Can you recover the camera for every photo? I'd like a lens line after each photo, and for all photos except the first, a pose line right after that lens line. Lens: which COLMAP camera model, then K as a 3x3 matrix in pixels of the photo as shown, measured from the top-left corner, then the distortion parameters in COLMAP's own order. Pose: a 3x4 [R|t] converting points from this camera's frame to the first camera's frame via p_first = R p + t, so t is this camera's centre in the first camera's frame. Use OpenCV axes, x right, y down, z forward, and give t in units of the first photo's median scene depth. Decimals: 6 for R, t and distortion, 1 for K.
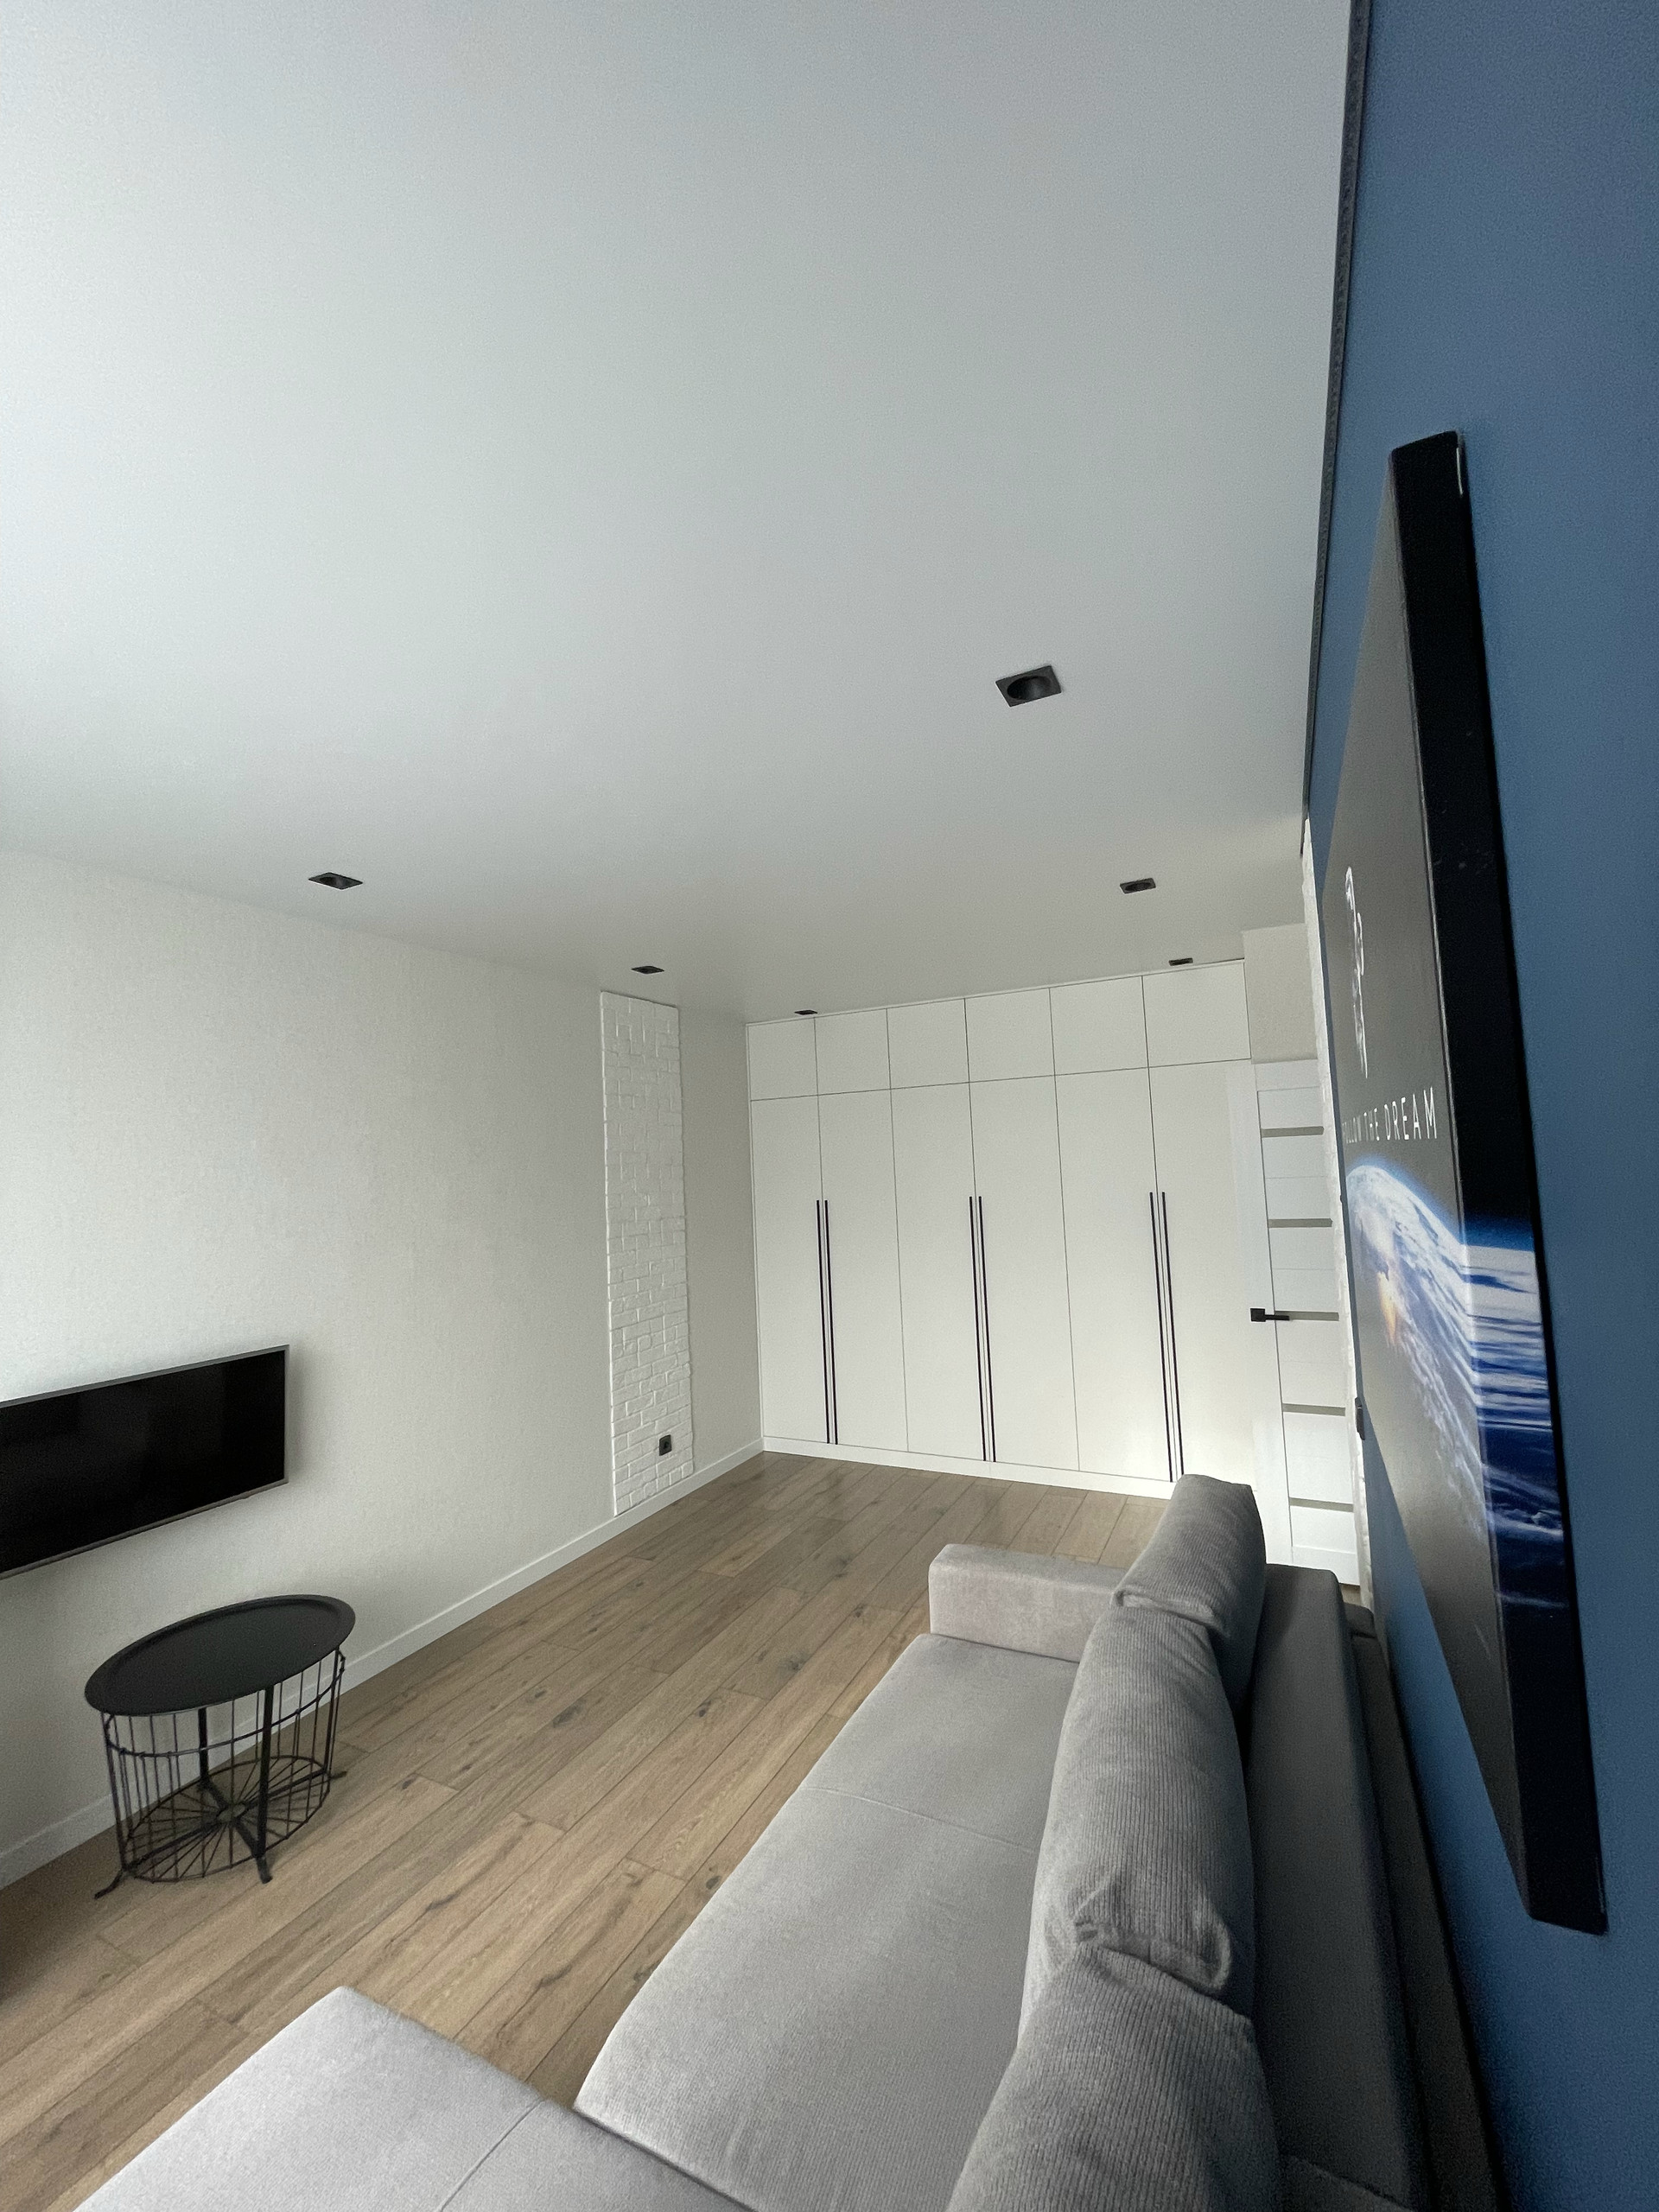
lens RADIAL K [[895.1, 0, 833.4], [0, 895.1, 1102.8], [0, 0, 1]] dist [-0.002383, -0.000308]
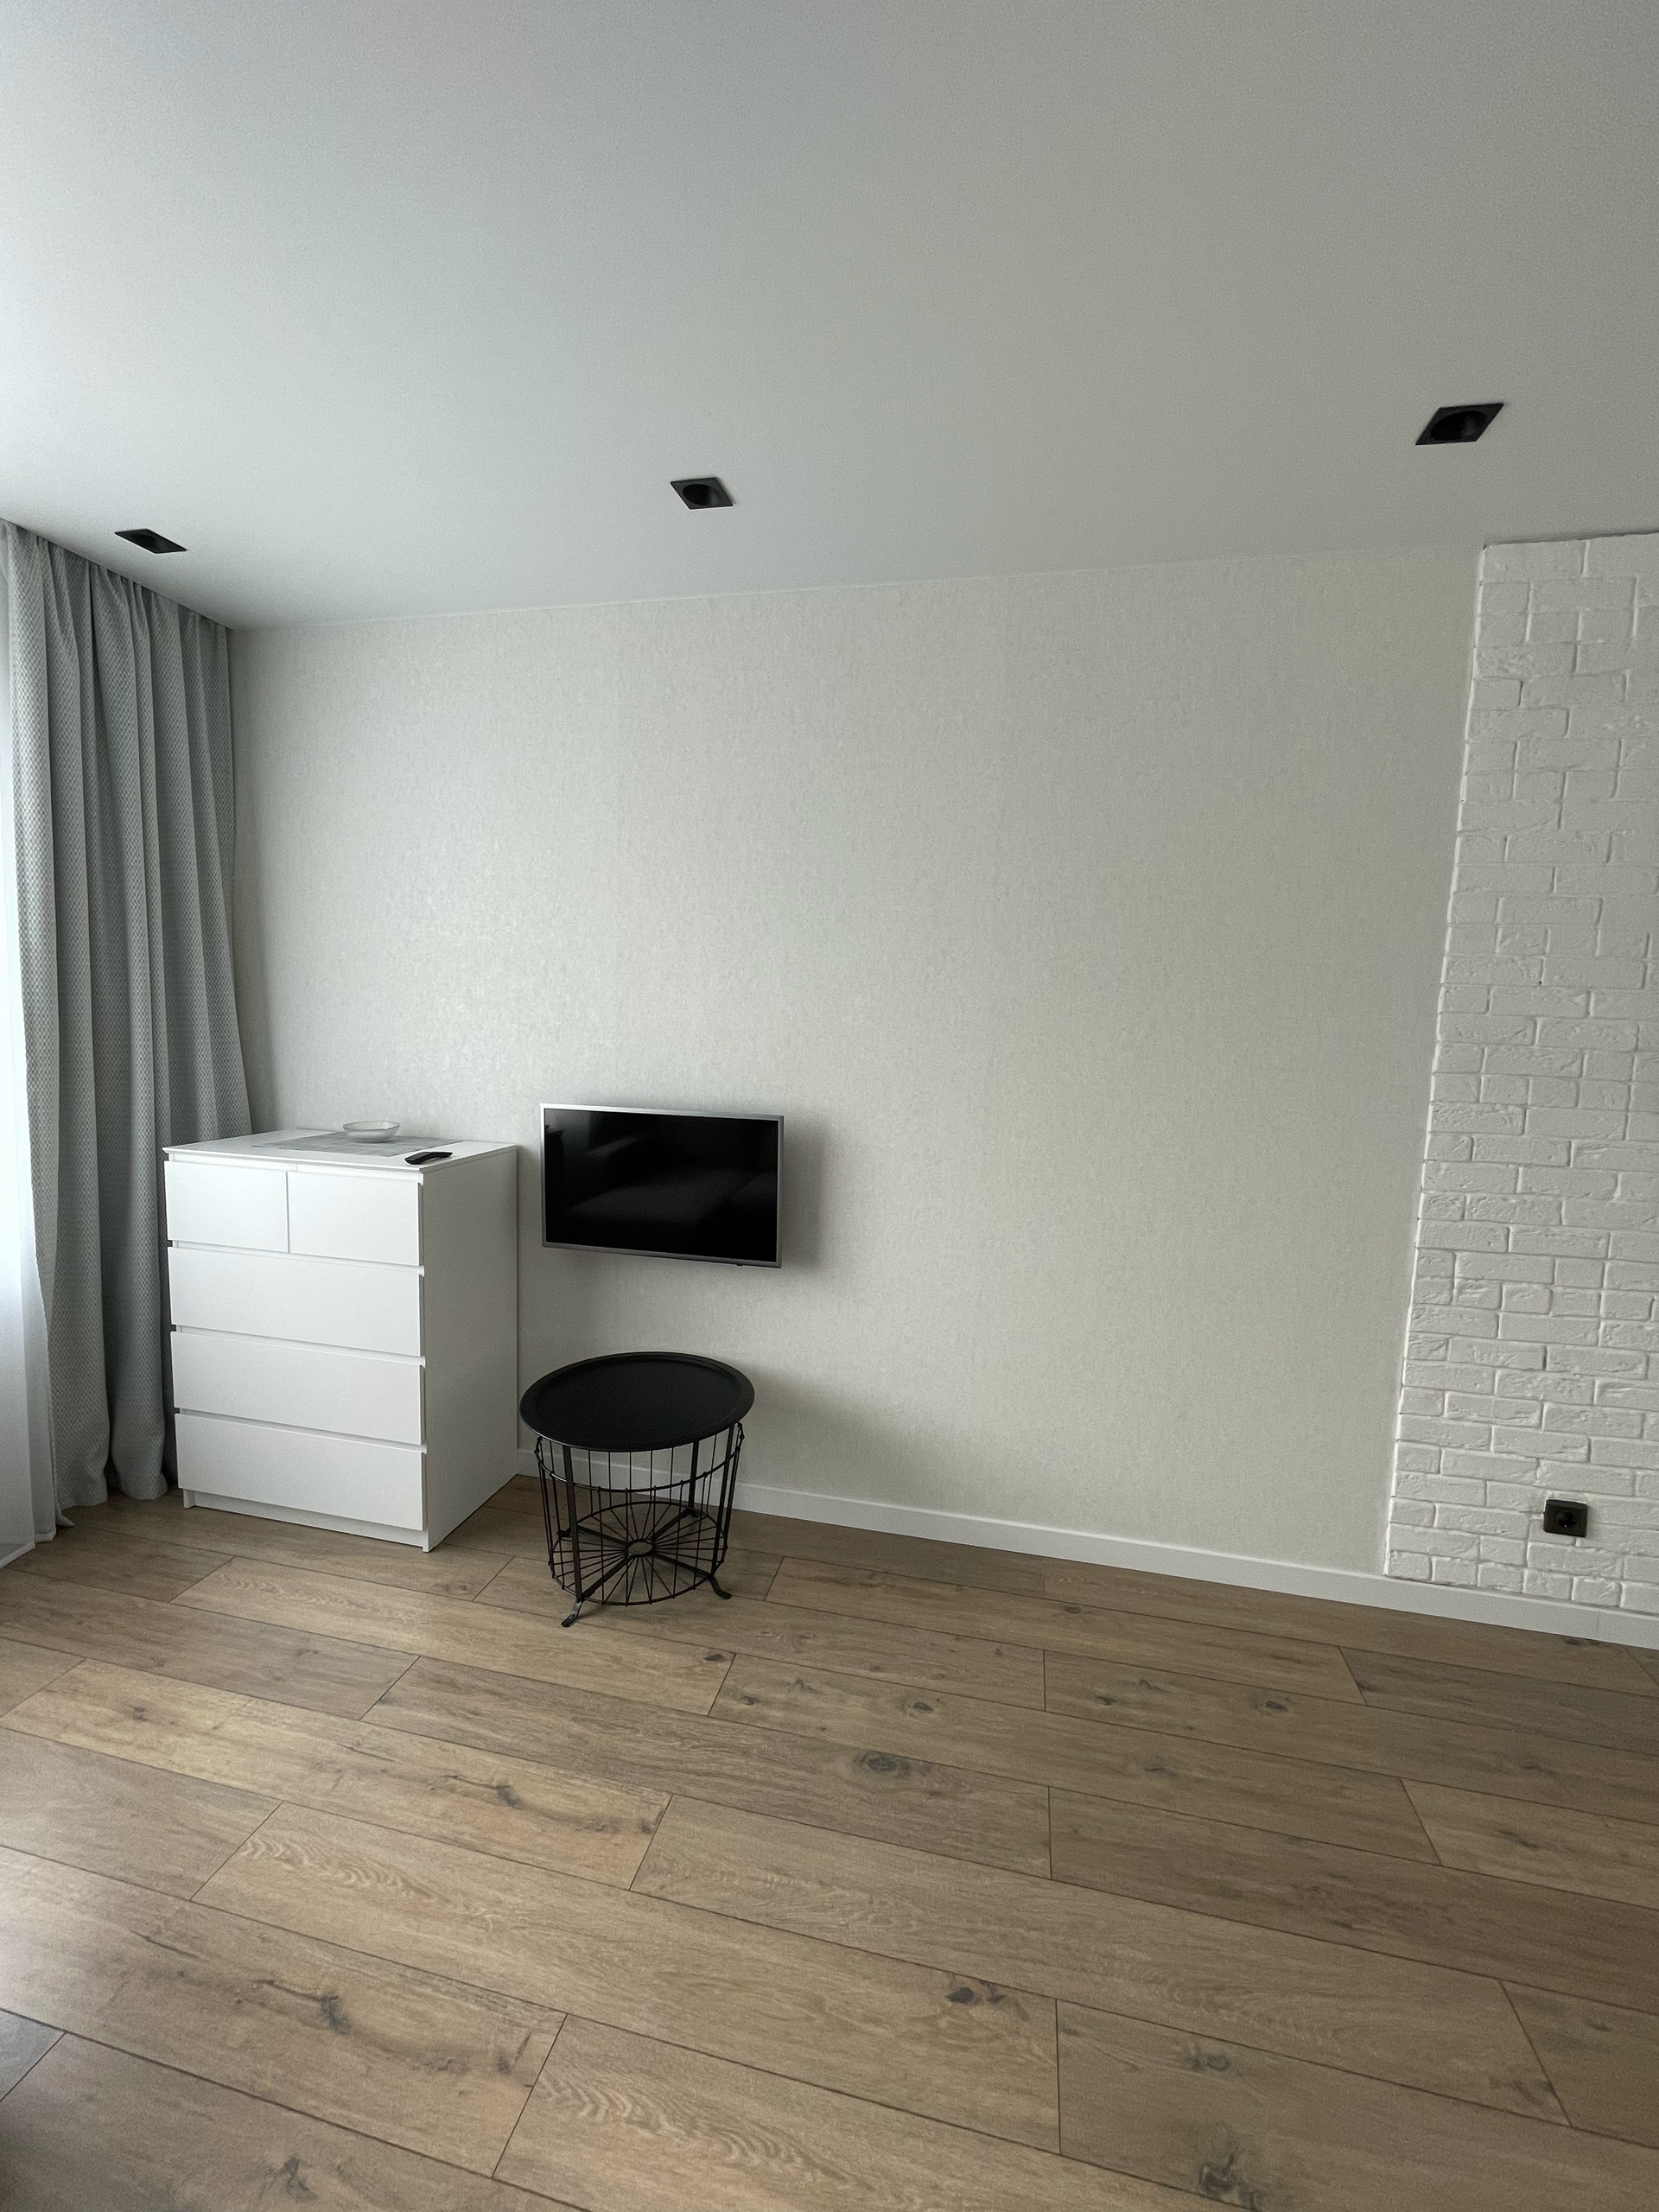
lens RADIAL K [[895.1, 0, 829.7], [0, 895.1, 1100.2], [0, 0, 1]] dist [-0.002383, -0.000308]
pose [[0.245786, 0.146073, -0.958255, 0.218109], [0.029270, 0.987011, 0.157964, 0.113894], [0.968882, -0.066873, 0.238318, 0.798654]]
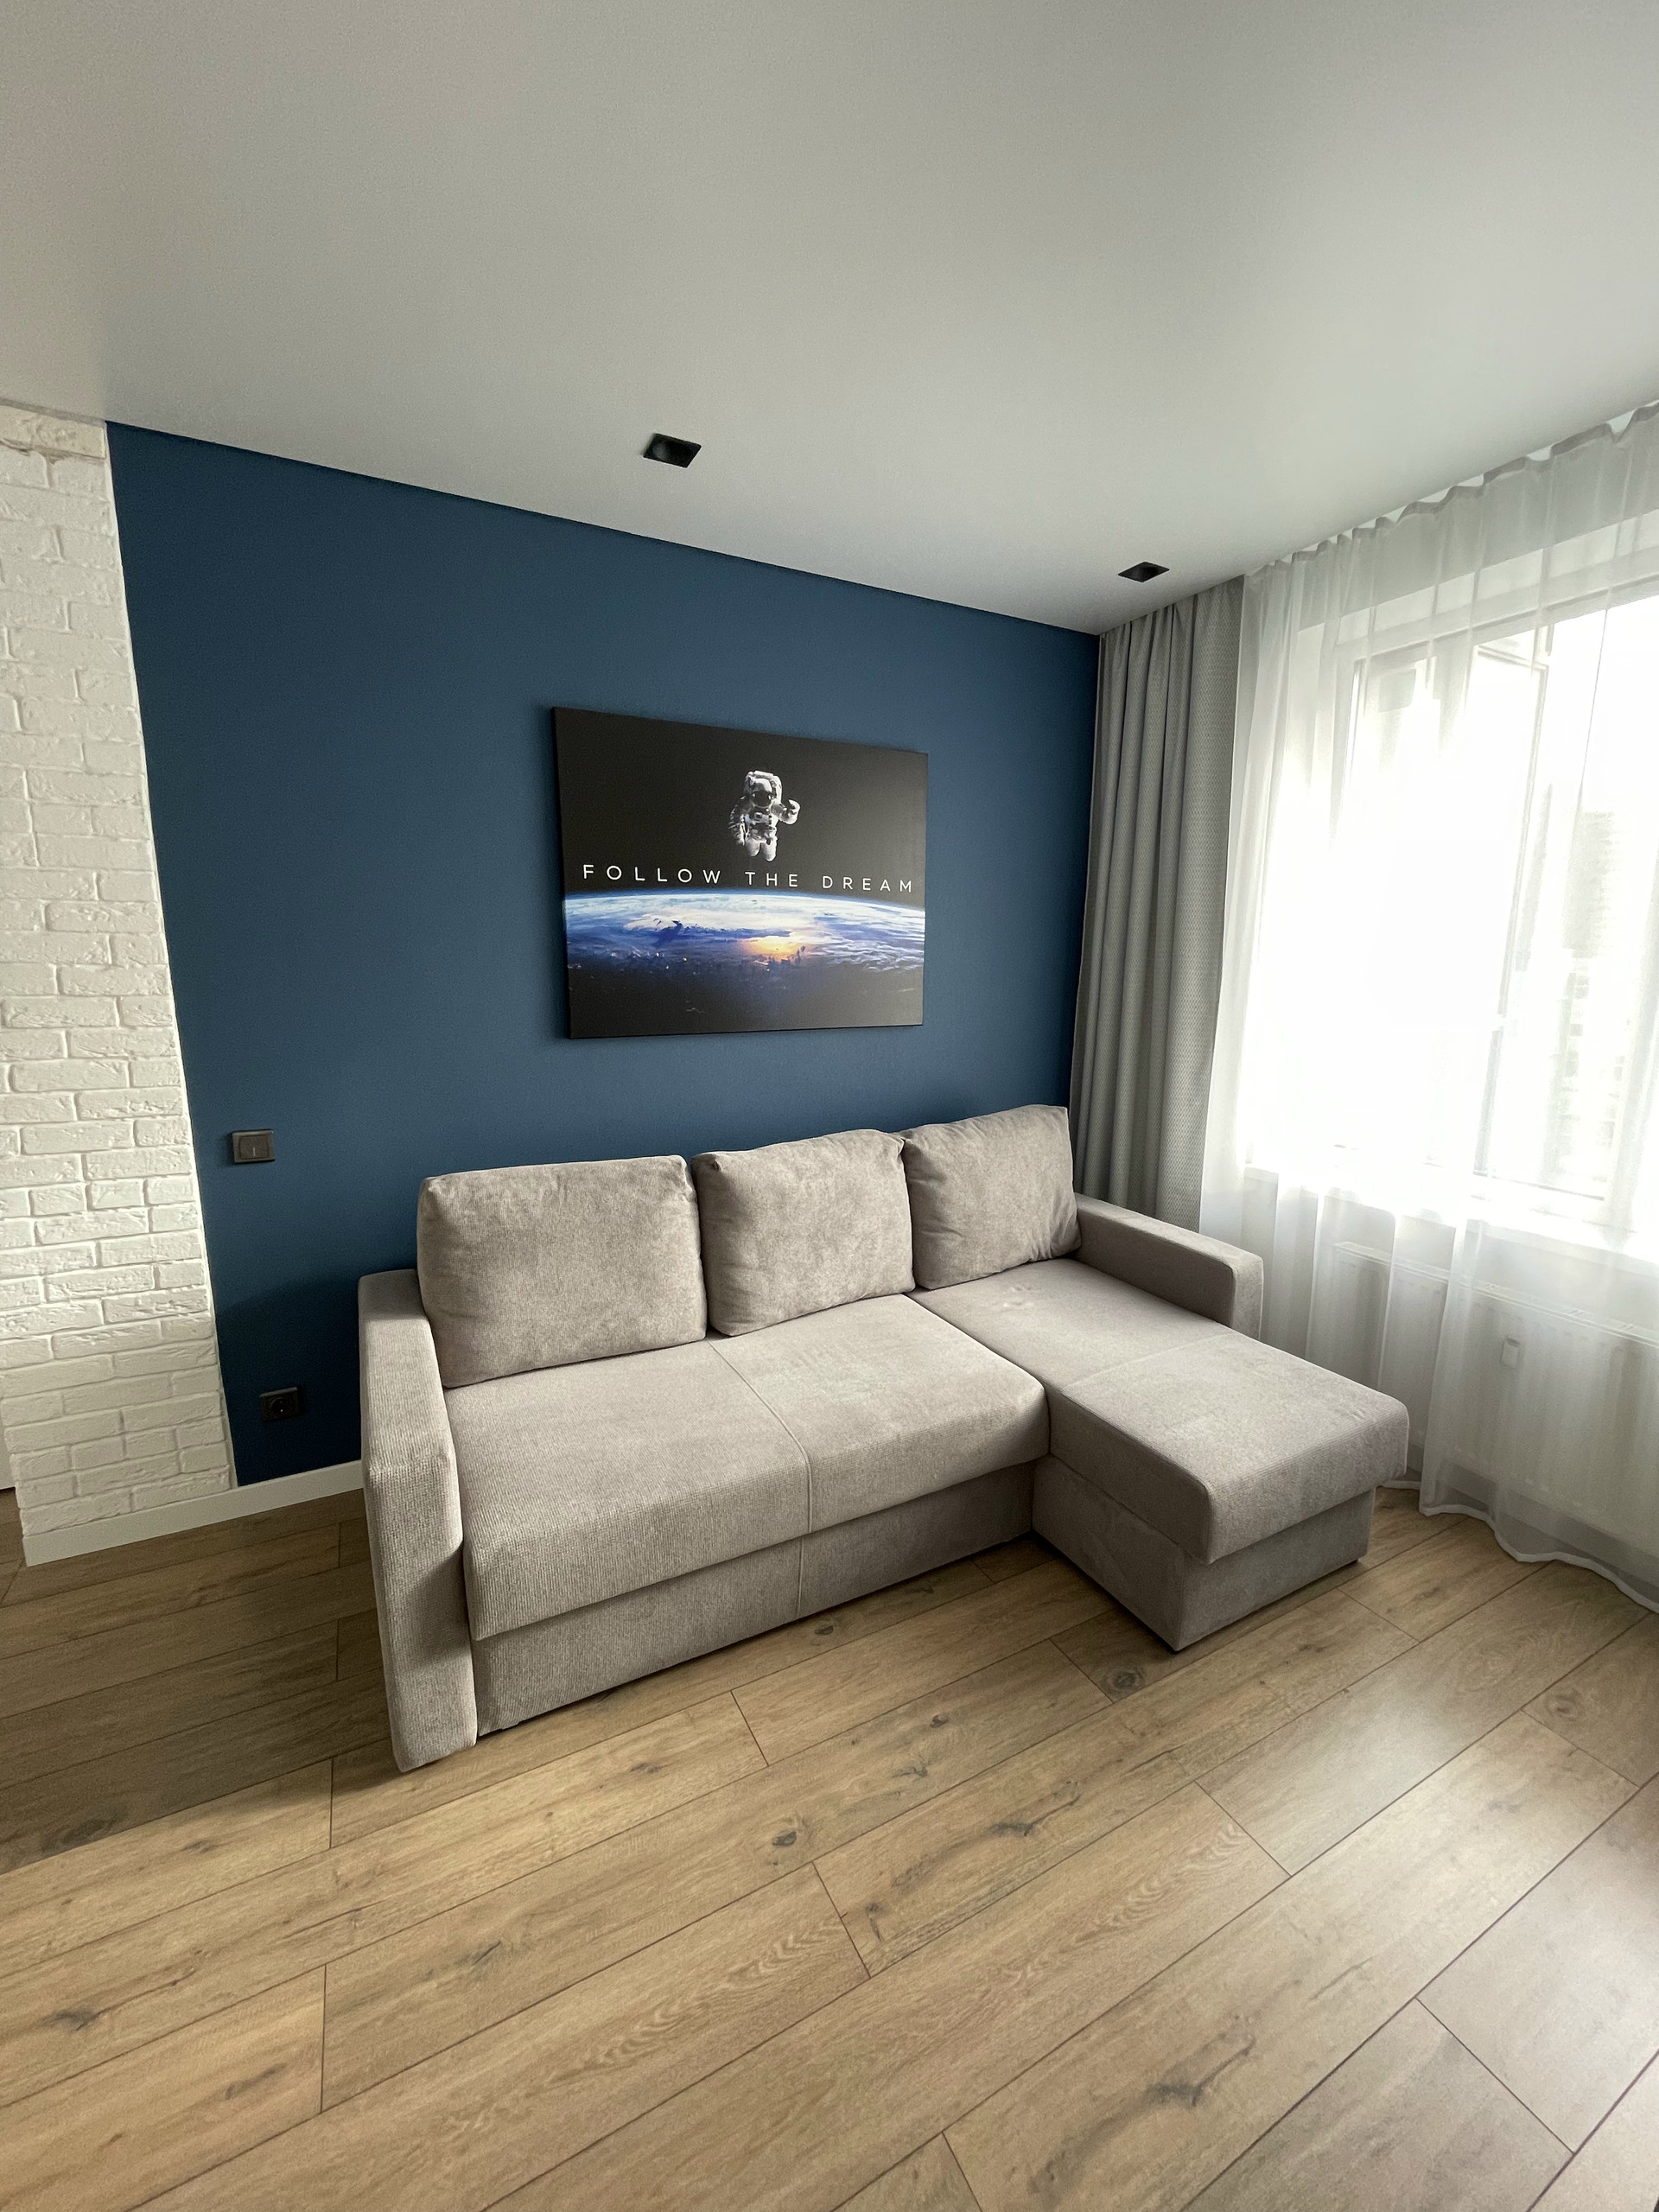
lens RADIAL K [[895.1, 0, 825.4], [0, 895.1, 1107.0], [0, 0, 1]] dist [-0.002383, -0.000308]
pose [[-0.810293, -0.062009, 0.582734, -0.387422], [-0.012016, 0.995935, 0.089269, 0.162120], [-0.585901, 0.065332, -0.807745, 1.089650]]
